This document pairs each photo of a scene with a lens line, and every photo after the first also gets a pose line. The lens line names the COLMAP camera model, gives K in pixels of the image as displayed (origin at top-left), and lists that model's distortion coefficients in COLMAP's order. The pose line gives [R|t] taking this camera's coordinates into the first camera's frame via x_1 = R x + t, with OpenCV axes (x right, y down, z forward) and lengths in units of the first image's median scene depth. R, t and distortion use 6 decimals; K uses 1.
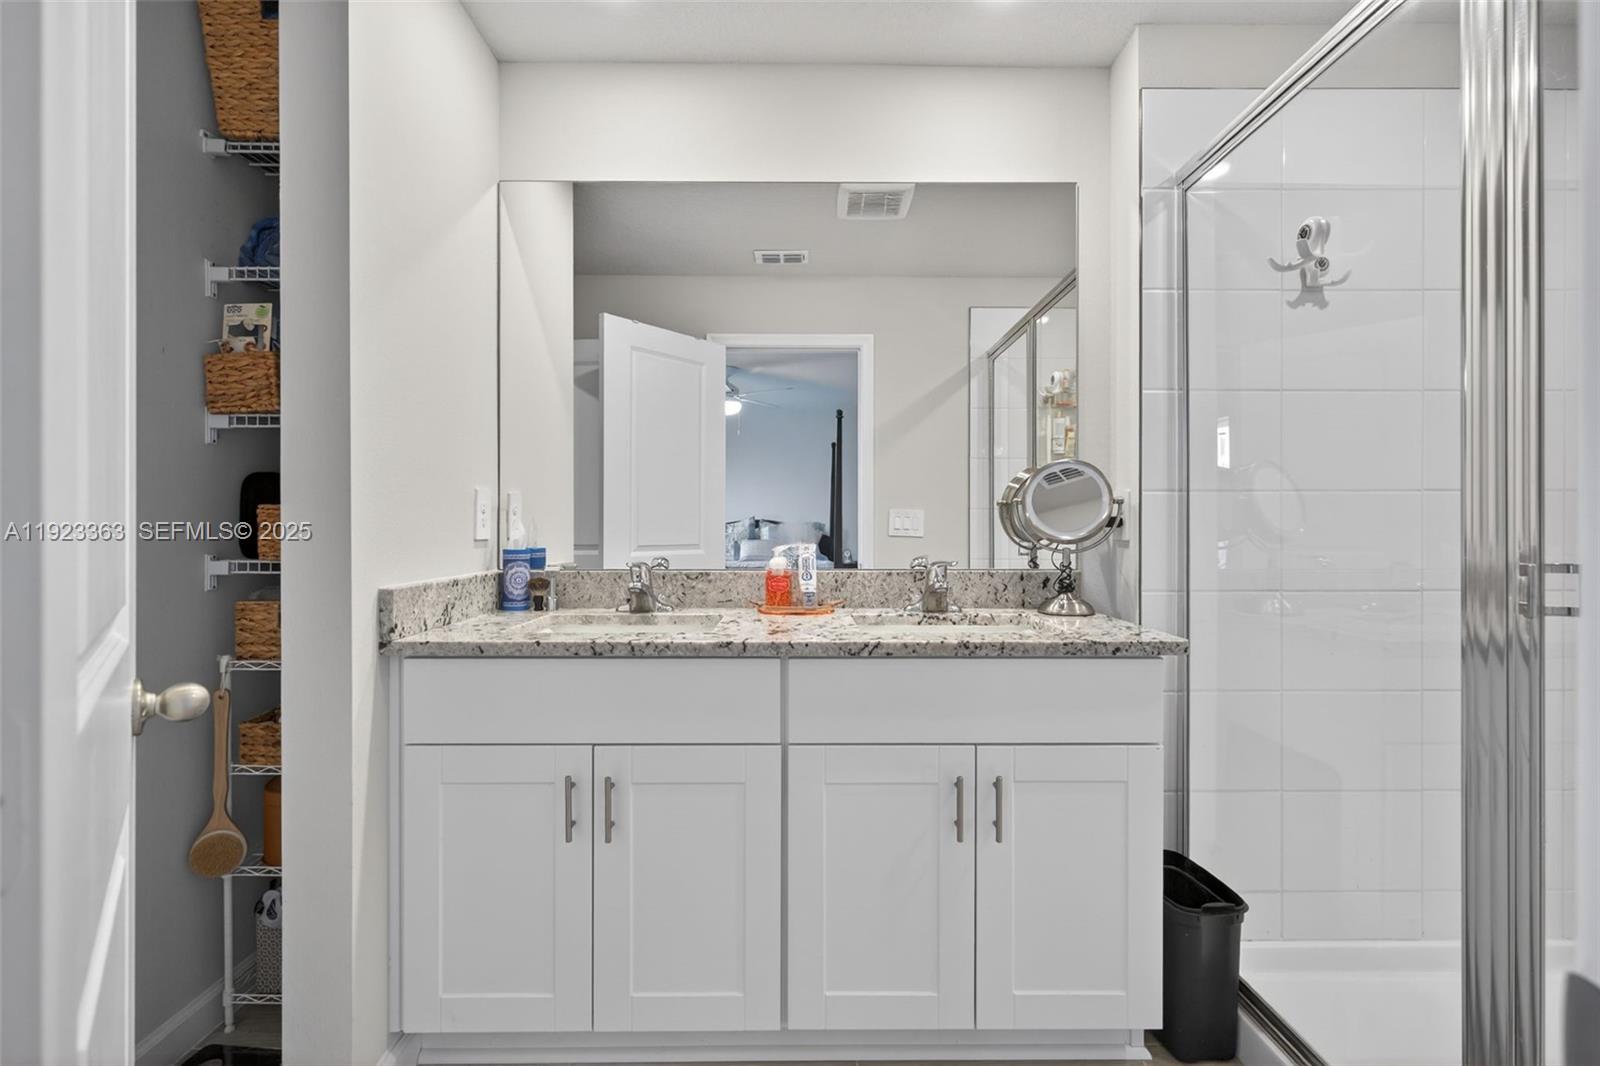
lens RADIAL K [[723.6, 0, 804.9], [0, 723.6, 529.1], [0, 0, 1]] dist [0.001770, 0.000442]
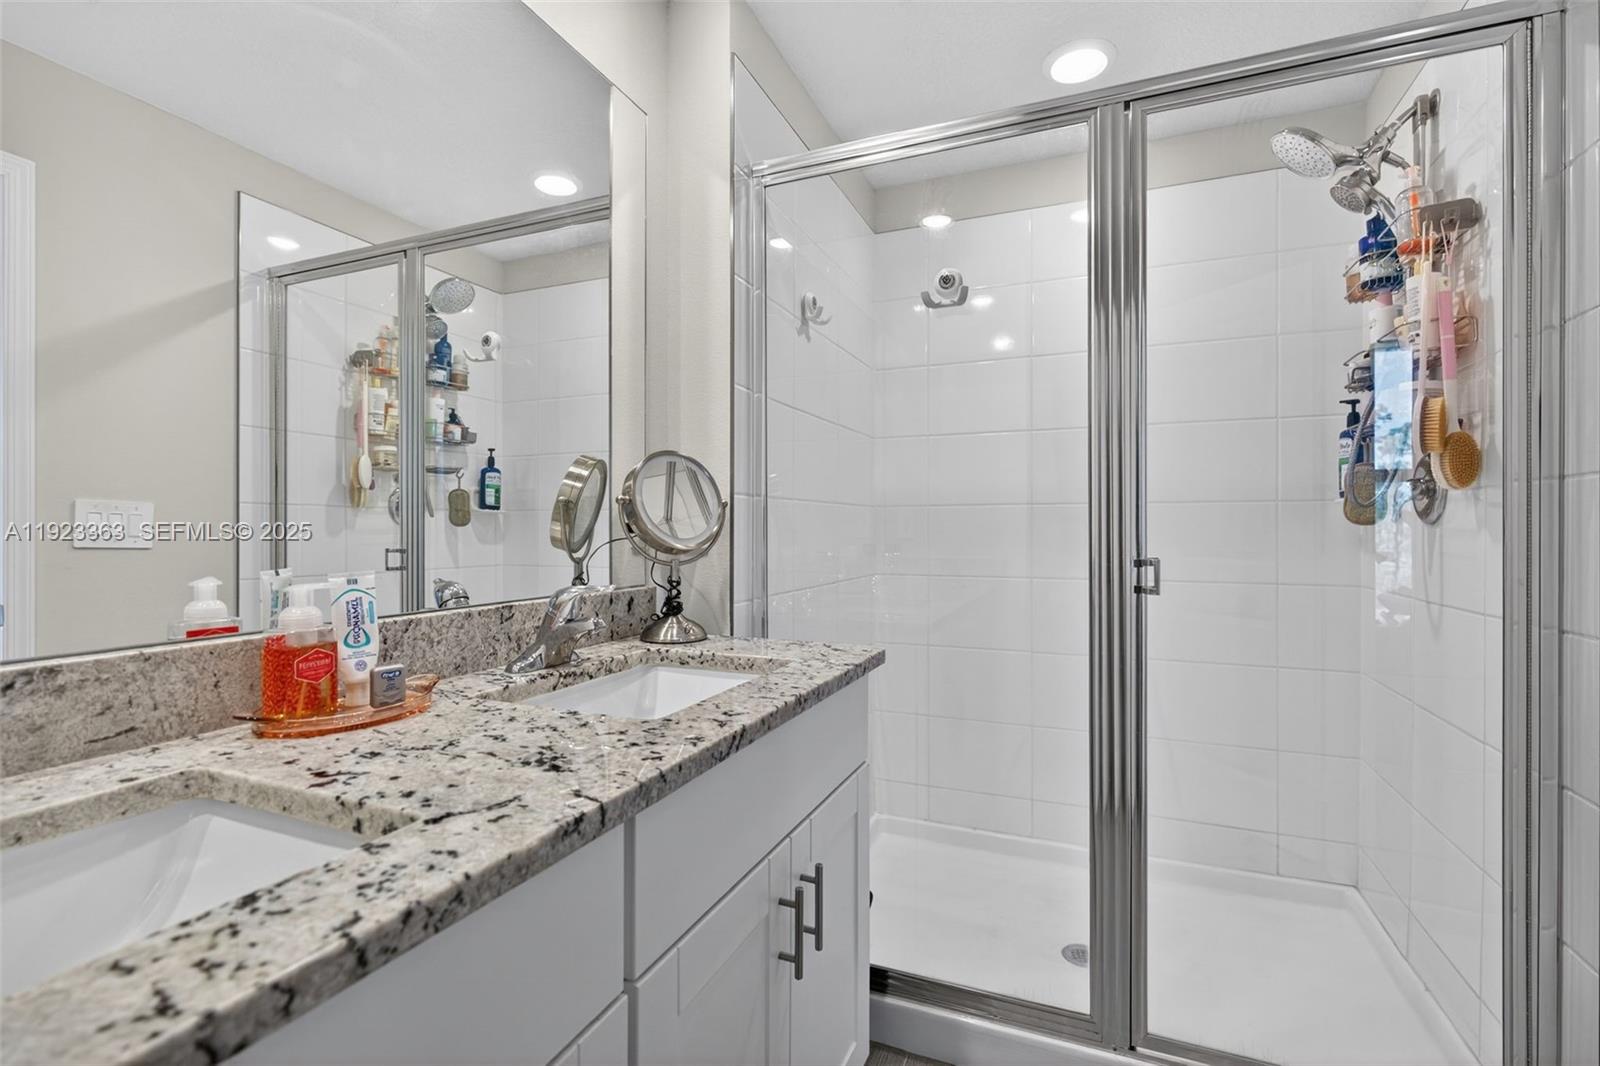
lens RADIAL K [[723.6, 0, 804.9], [0, 723.6, 529.1], [0, 0, 1]] dist [0.001770, 0.000442]
pose [[0.382928, 0.000873, 0.923778, -0.333466], [-0.000692, 1.000000, -0.000658, -0.008320], [-0.923778, -0.000388, 0.382929, 0.538165]]
